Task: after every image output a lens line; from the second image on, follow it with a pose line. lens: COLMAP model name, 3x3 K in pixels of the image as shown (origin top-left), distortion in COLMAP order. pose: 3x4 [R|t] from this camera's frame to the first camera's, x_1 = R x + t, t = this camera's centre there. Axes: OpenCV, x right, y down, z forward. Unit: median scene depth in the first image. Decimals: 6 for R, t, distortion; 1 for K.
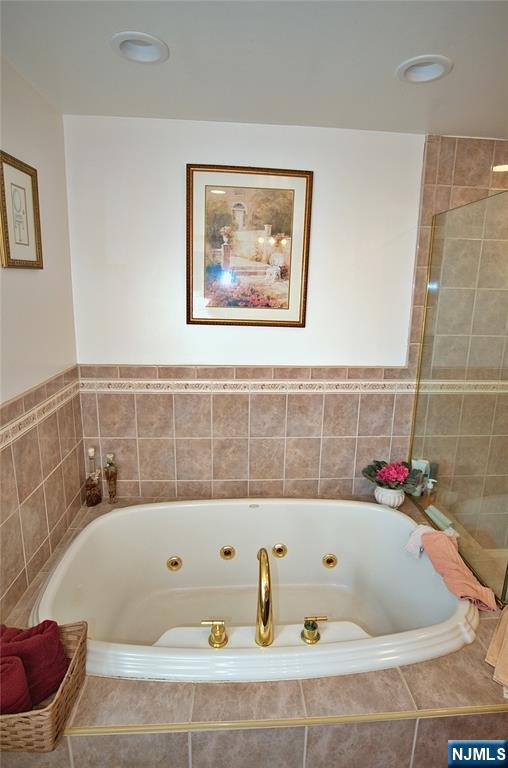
lens RADIAL K [[425.8, 0, 253.0], [0, 425.8, 390.5], [0, 0, 1]] dist [-0.006885, -0.001249]
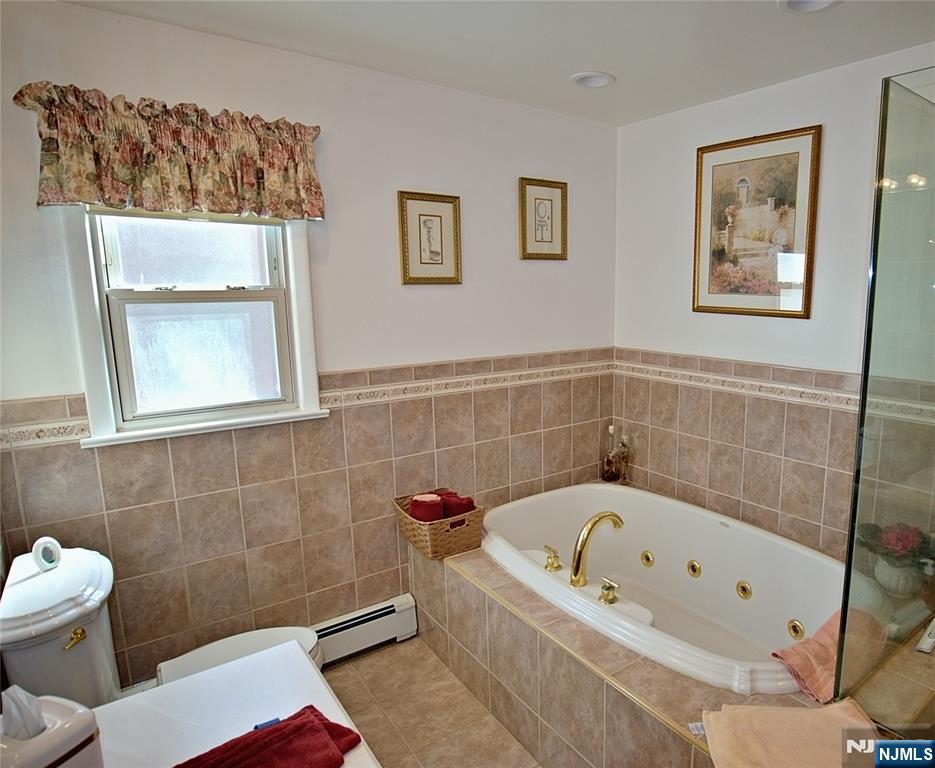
lens RADIAL K [[579.4, 0, 470.3], [0, 579.4, 381.1], [0, 0, 1]] dist [-0.000586, 0.004422]
pose [[0.497591, 0.123303, -0.858603, 0.737976], [-0.155013, 0.986551, 0.051842, 0.005569], [0.853449, 0.107298, 0.510012, -0.062381]]
